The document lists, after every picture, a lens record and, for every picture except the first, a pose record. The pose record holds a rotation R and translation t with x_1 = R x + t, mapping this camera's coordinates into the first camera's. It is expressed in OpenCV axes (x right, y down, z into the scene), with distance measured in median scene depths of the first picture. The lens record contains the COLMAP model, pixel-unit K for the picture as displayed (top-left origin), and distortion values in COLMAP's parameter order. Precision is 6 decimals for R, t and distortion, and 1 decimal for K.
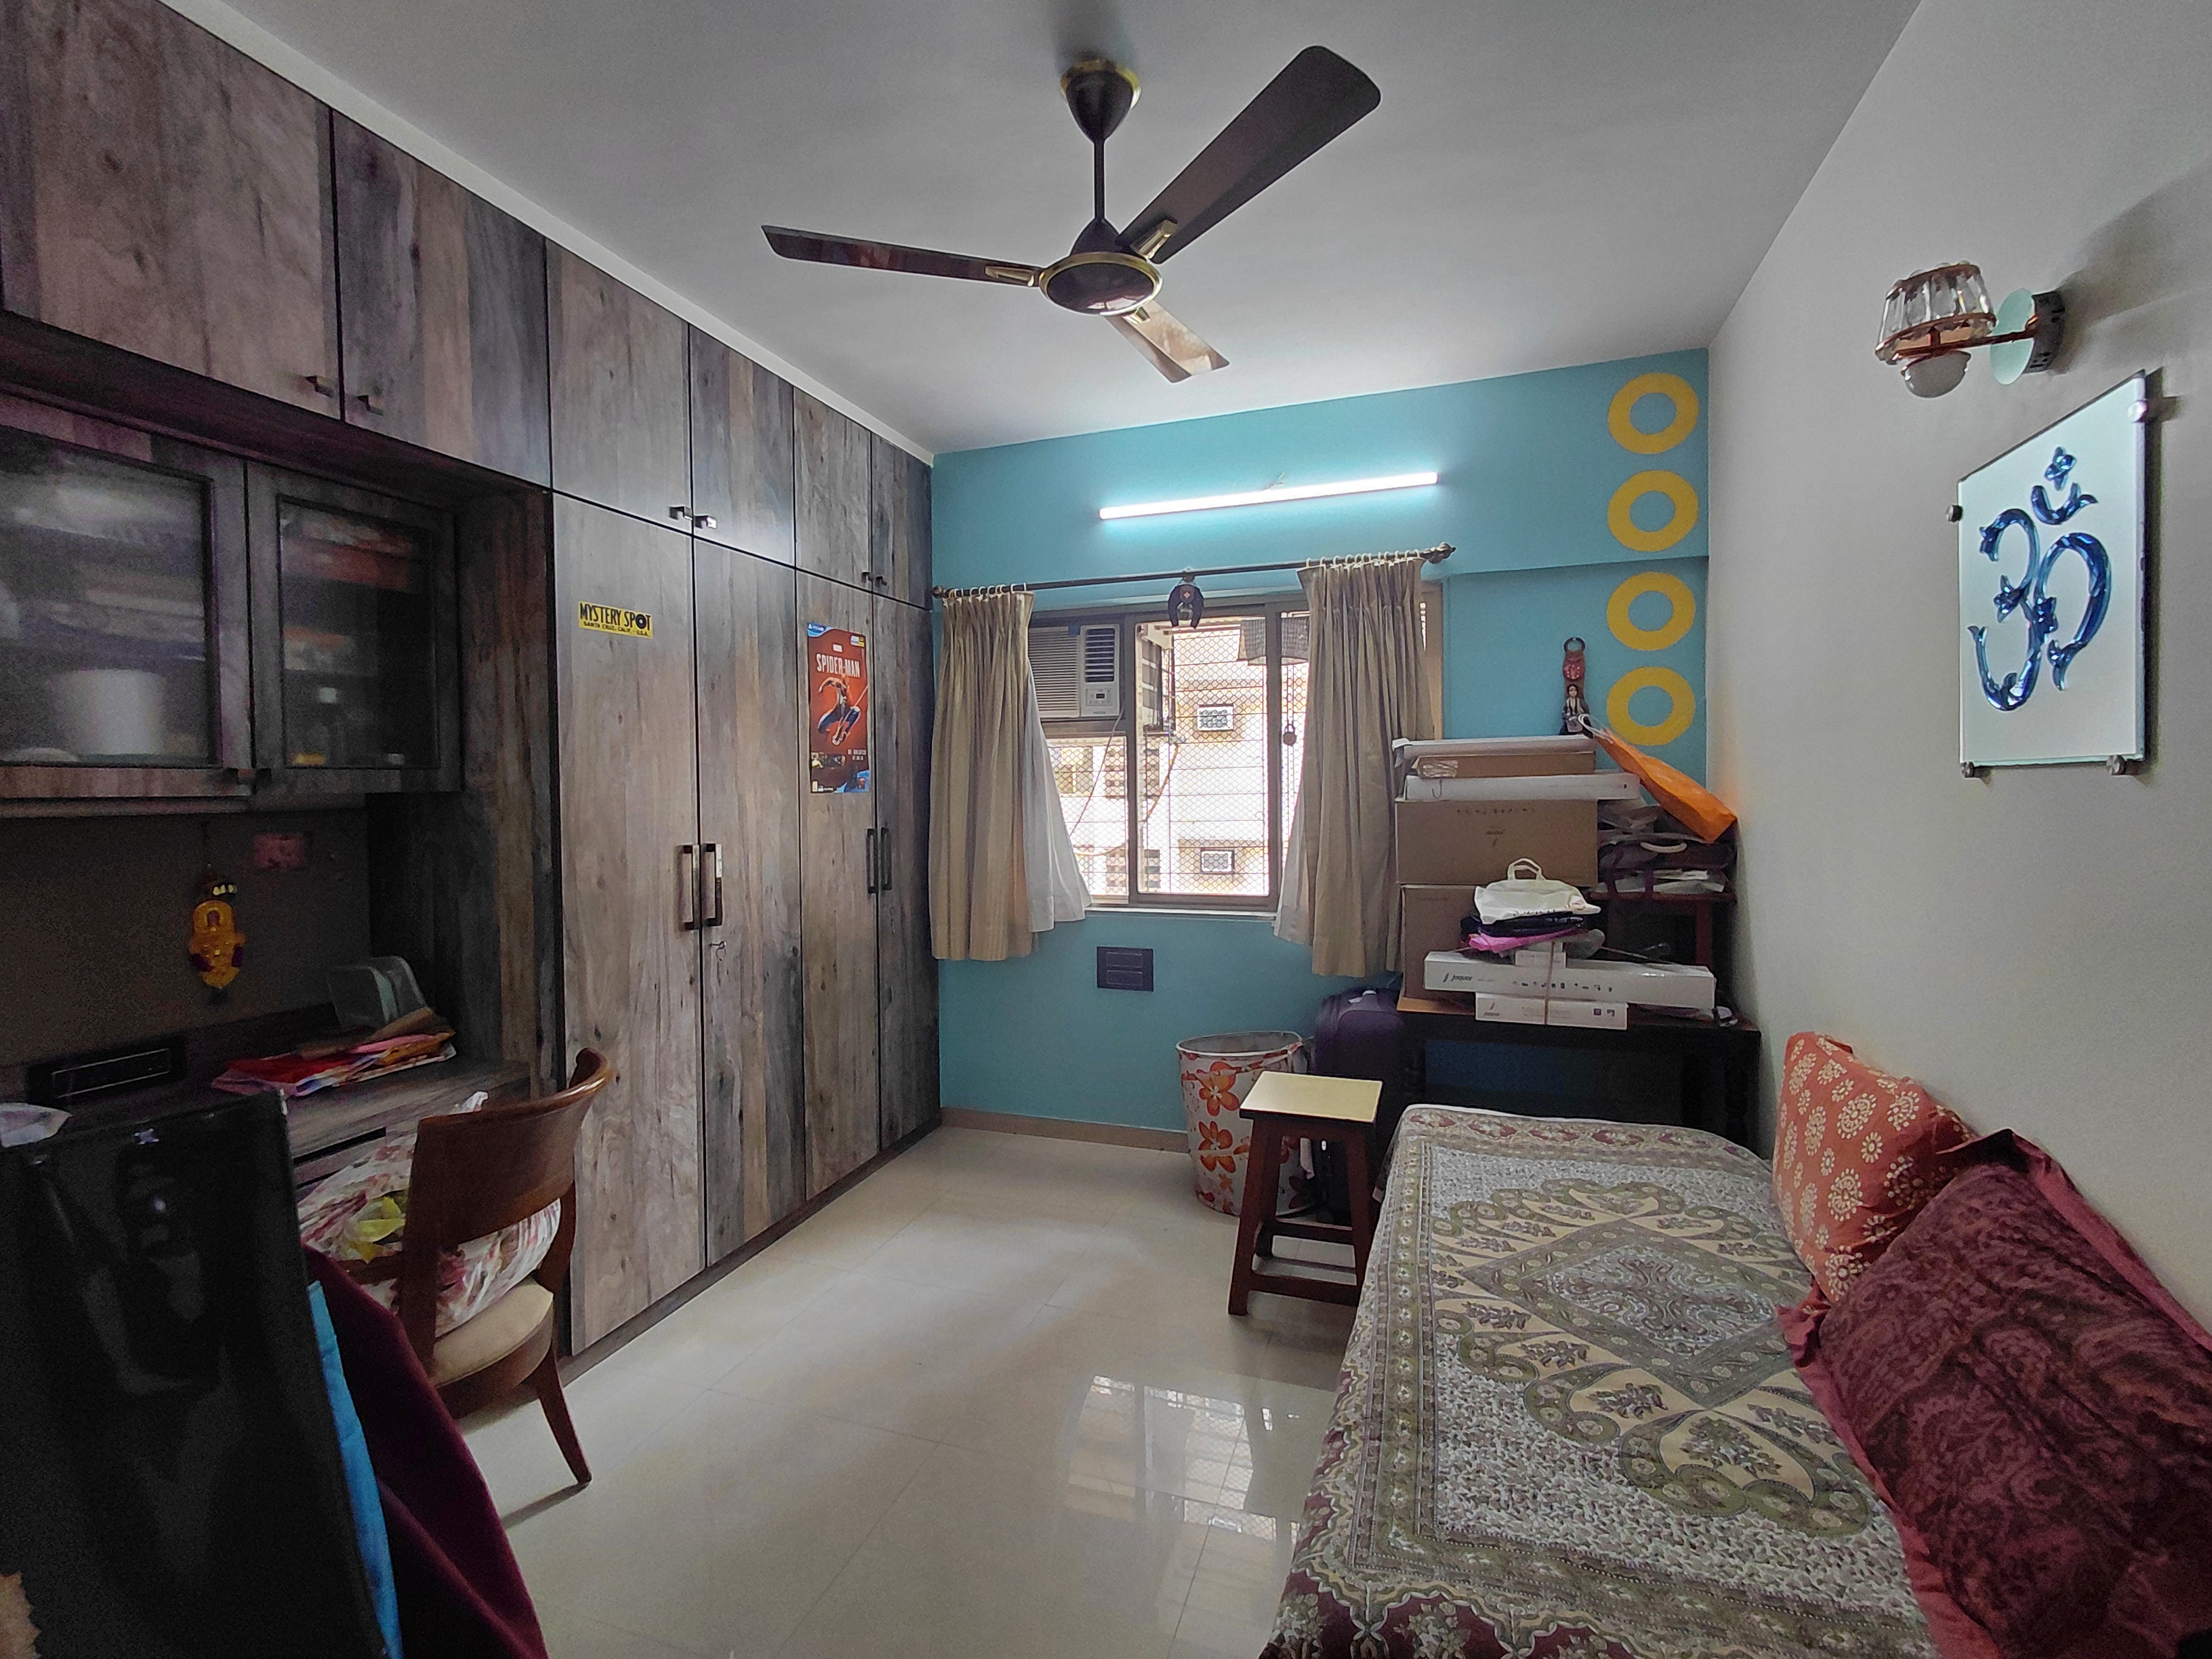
lens RADIAL K [[1022.5, 0, 1101.5], [0, 1022.5, 798.0], [0, 0, 1]] dist [-0.011625, 0.015640]
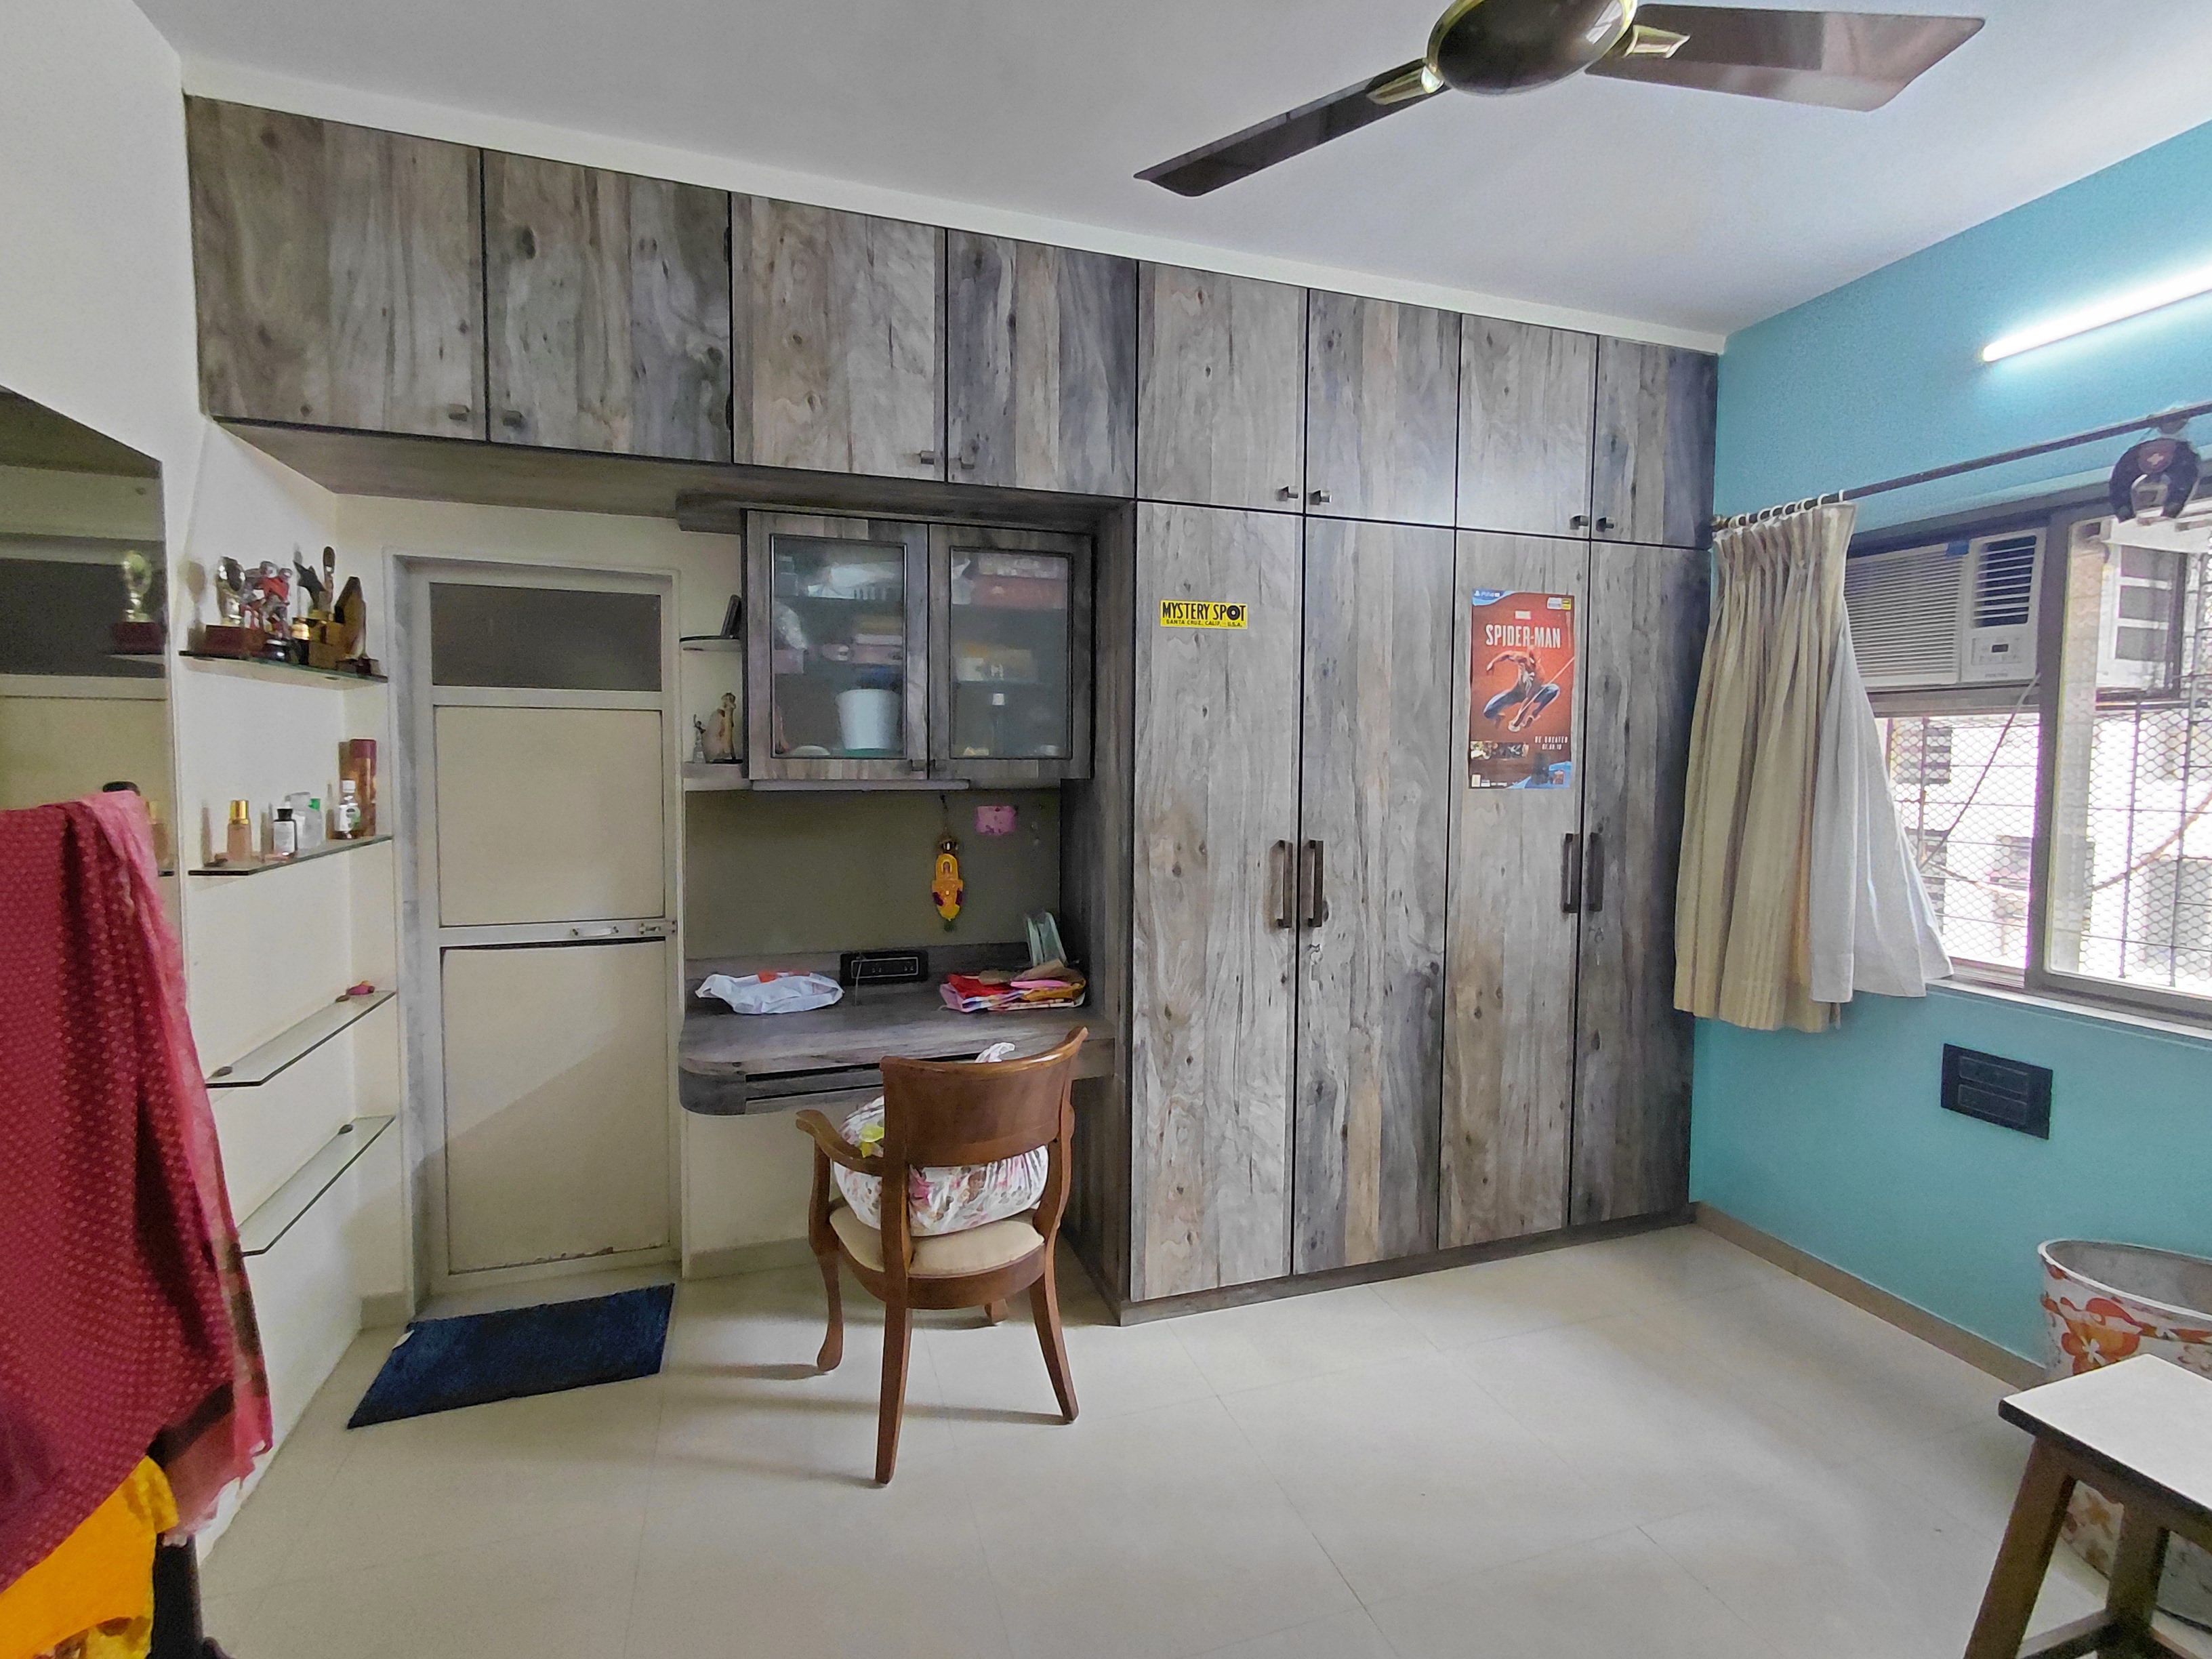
lens RADIAL K [[1022.5, 0, 1101.5], [0, 1022.5, 798.0], [0, 0, 1]] dist [-0.011625, 0.015640]
pose [[0.596953, 0.053179, -0.800512, 0.262104], [-0.027870, 0.998573, 0.045553, -0.032561], [0.801792, -0.004883, 0.597583, 0.281162]]
